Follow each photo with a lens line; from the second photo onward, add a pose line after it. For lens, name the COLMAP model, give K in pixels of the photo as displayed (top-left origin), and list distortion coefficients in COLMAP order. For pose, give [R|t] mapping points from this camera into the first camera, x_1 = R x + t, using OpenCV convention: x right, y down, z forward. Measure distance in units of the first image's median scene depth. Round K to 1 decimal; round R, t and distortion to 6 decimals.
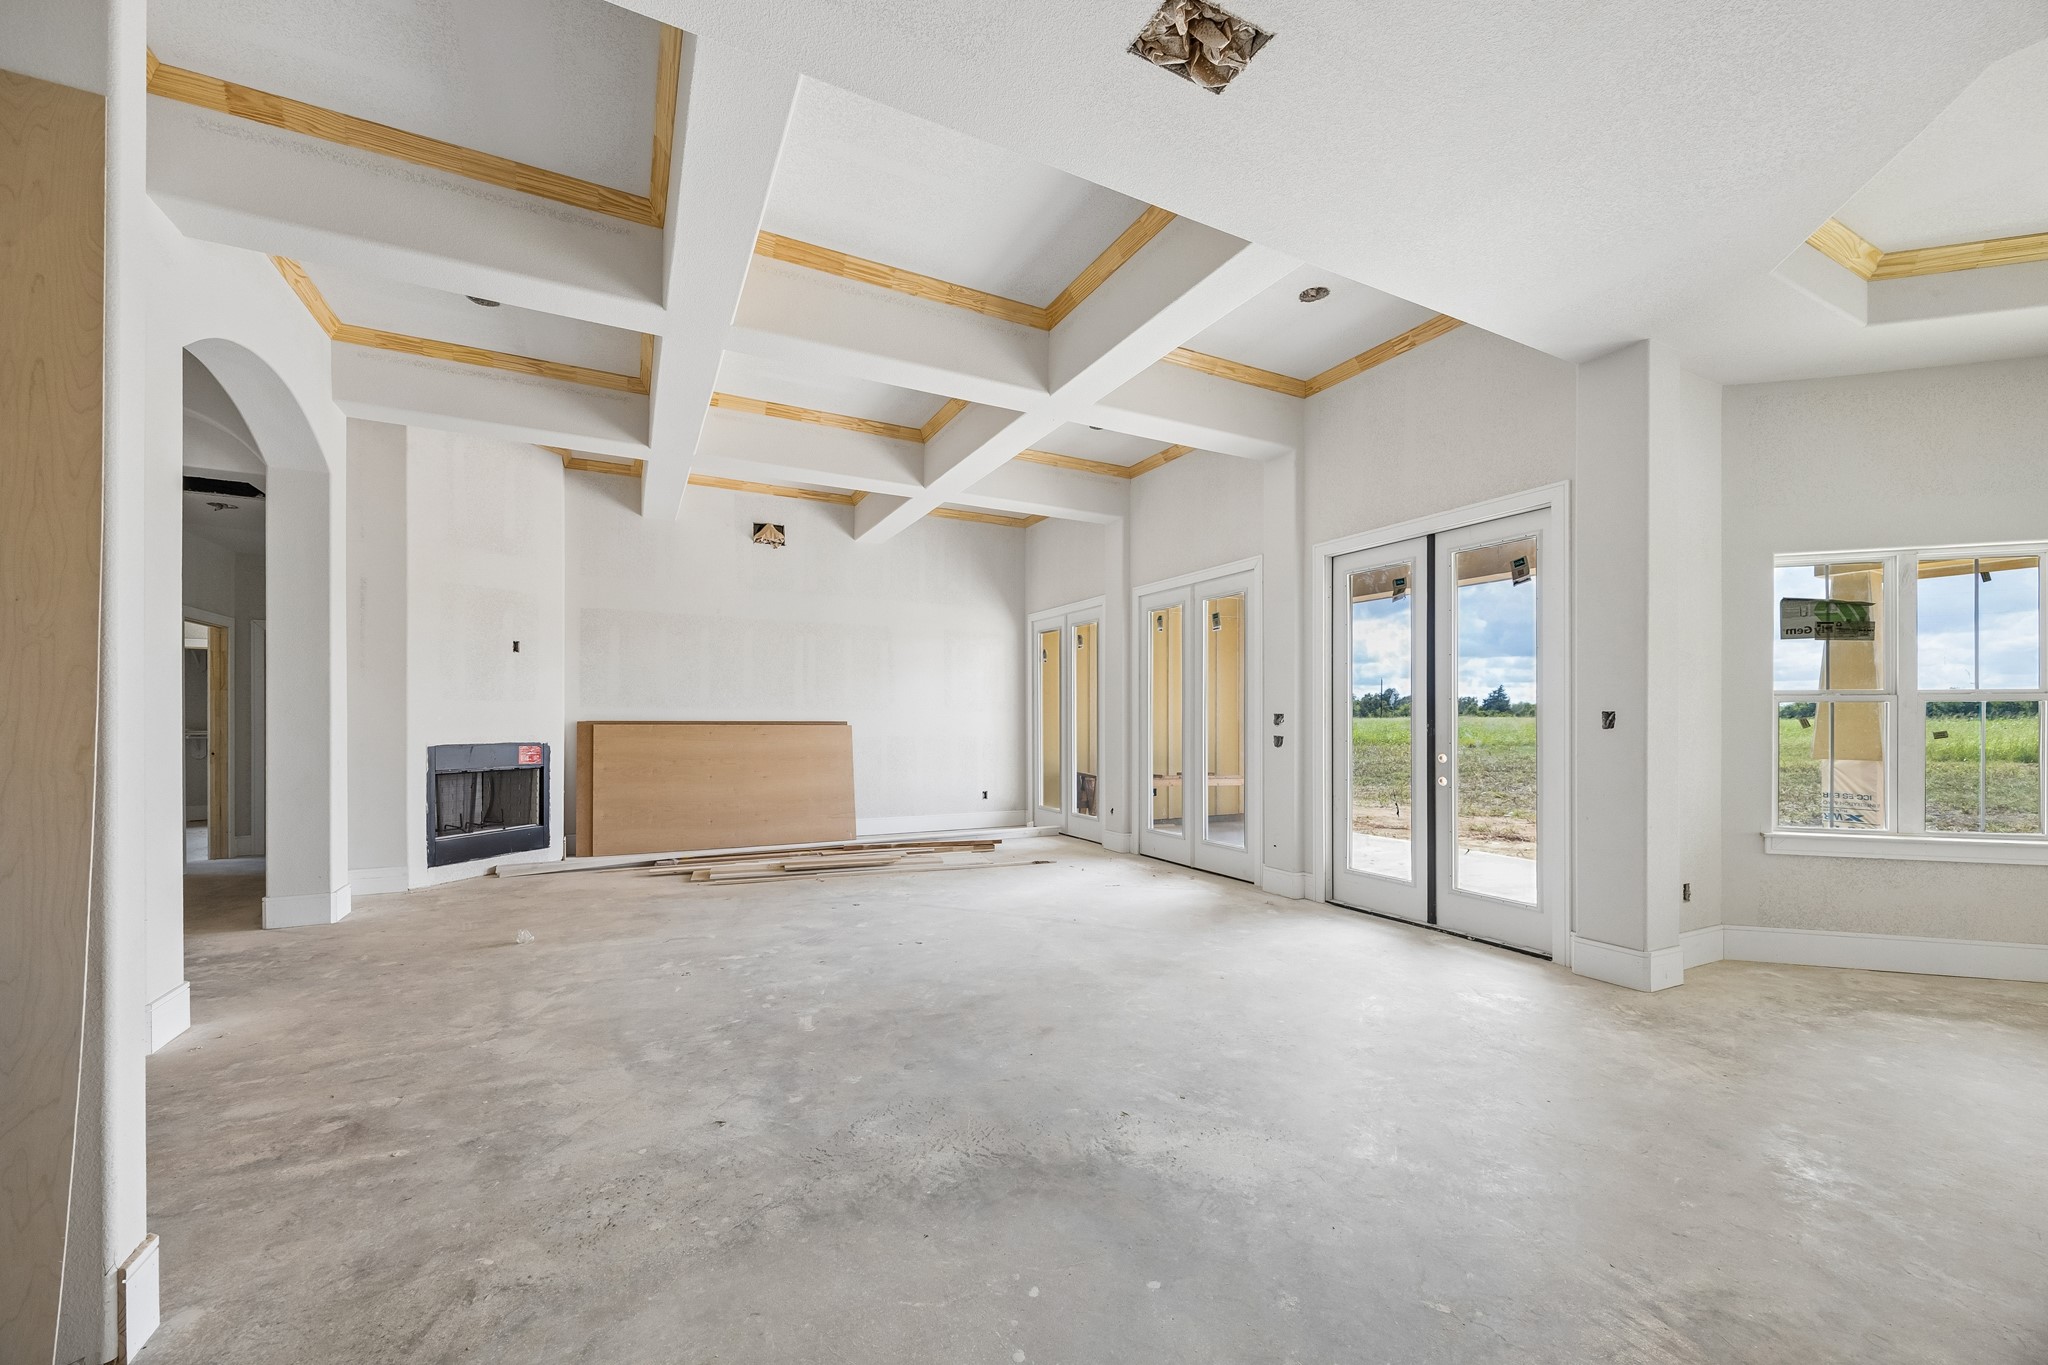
lens RADIAL K [[792.5, 0, 1024.6], [0, 792.5, 726.4], [0, 0, 1]] dist [-0.002700, 0.000165]
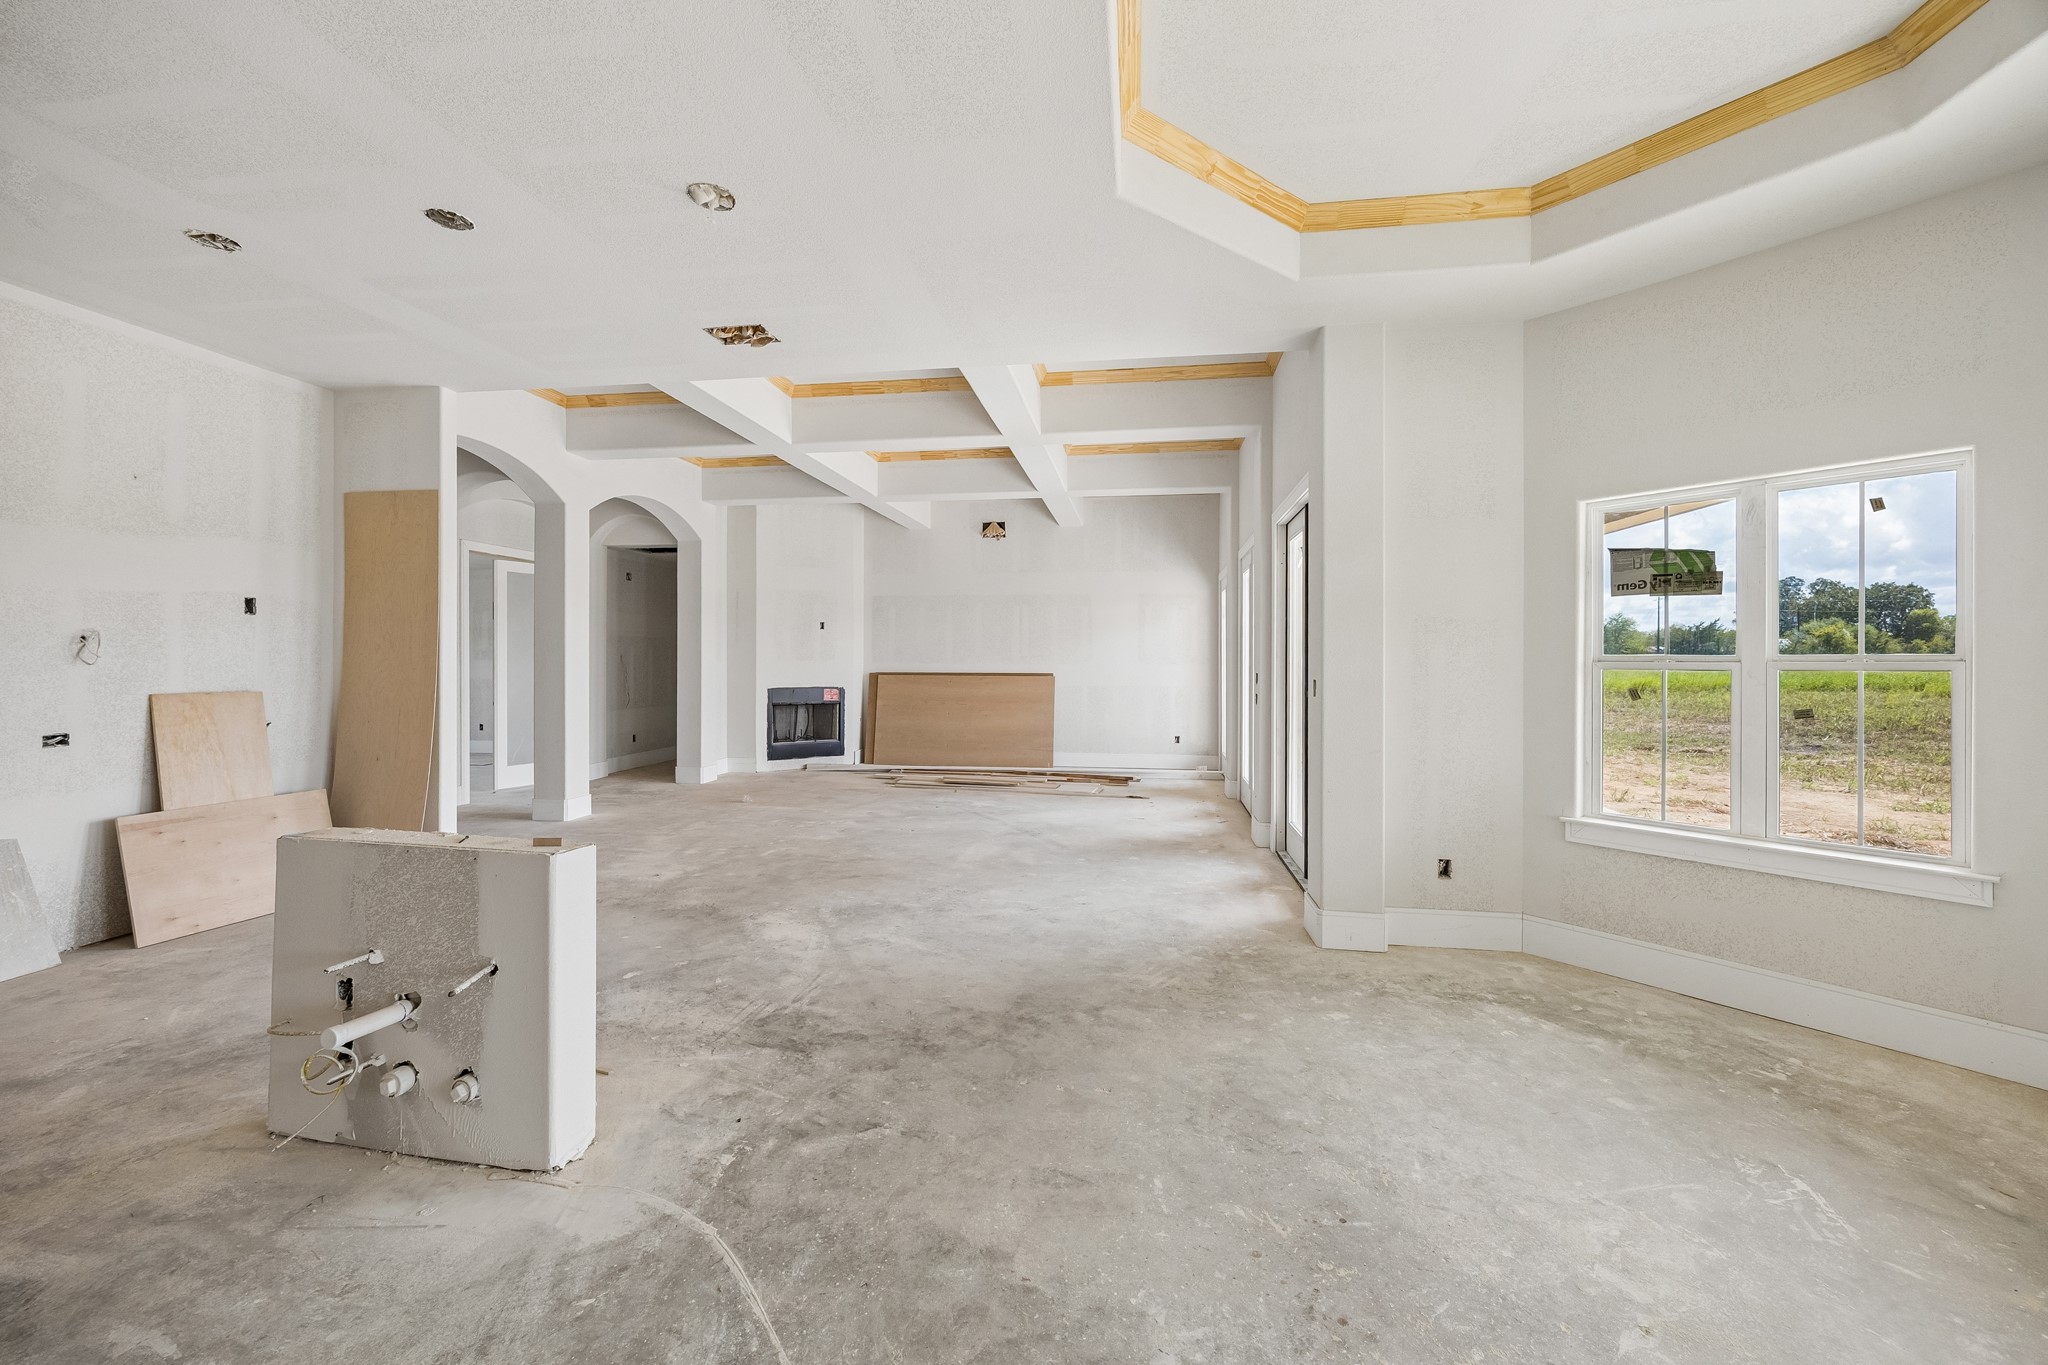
lens RADIAL K [[792.5, 0, 1010.2], [0, 792.5, 667.9], [0, 0, 1]] dist [-0.002700, 0.000165]
pose [[0.807585, 0.003539, -0.589740, 0.681616], [-0.004343, 0.999991, 0.000054, -0.021566], [0.589735, 0.002517, 0.807593, -0.059719]]
